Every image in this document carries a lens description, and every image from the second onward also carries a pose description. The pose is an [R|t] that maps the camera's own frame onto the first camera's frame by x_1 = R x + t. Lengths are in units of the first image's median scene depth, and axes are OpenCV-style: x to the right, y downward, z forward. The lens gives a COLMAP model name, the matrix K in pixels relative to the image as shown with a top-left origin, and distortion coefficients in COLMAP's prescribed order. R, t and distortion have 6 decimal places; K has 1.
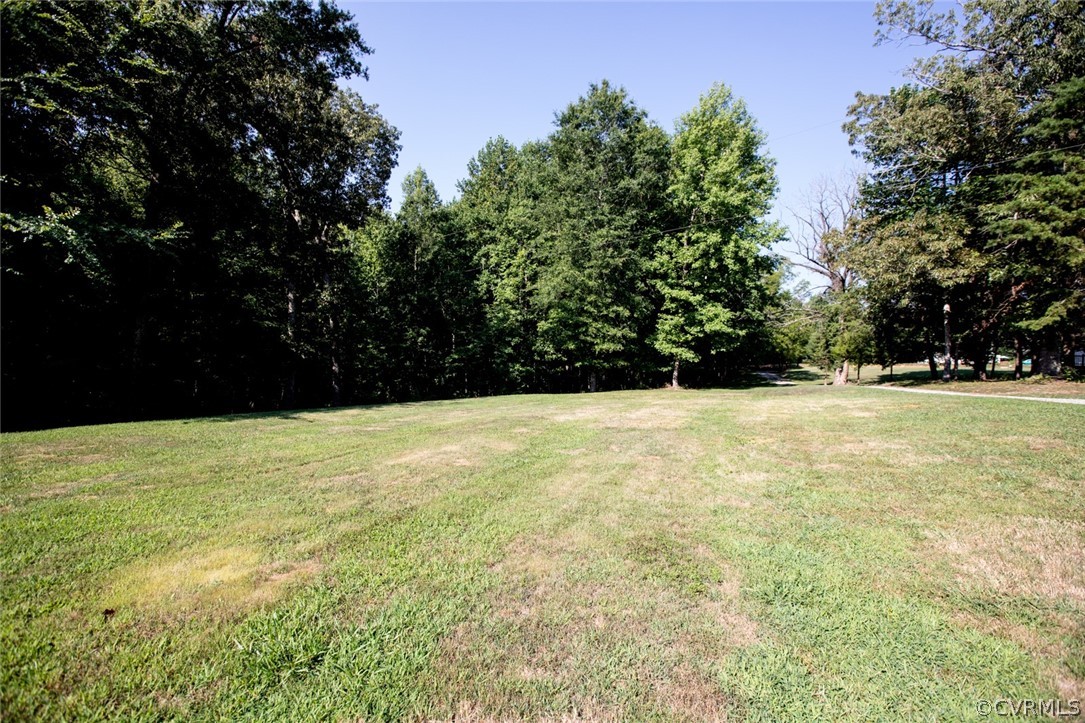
lens RADIAL K [[512.1, 0, 537.6], [0, 512.1, 363.5], [0, 0, 1]] dist [-0.052176, 0.020113]
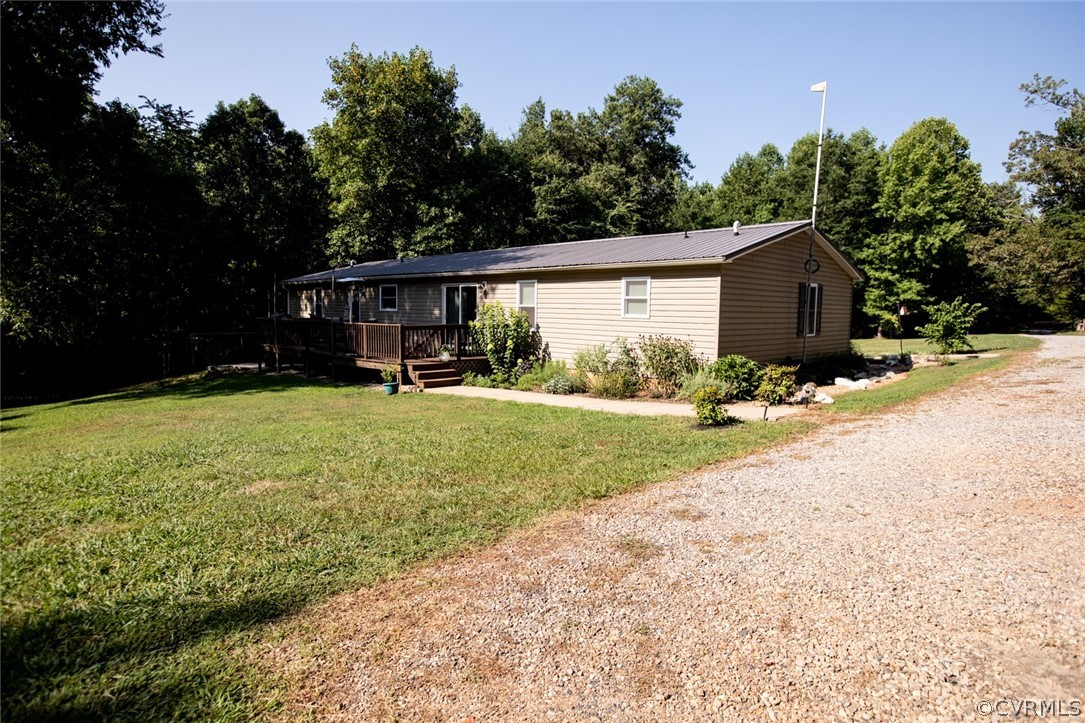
lens RADIAL K [[599.2, 0, 542.5], [0, 599.2, 361.5], [0, 0, 1]] dist [-0.033267, 0.034119]
pose [[0.939584, 0.007208, -0.342243, -0.055314], [0.013852, 0.998159, 0.059052, 0.000335], [0.342039, -0.060225, 0.937754, -0.978217]]
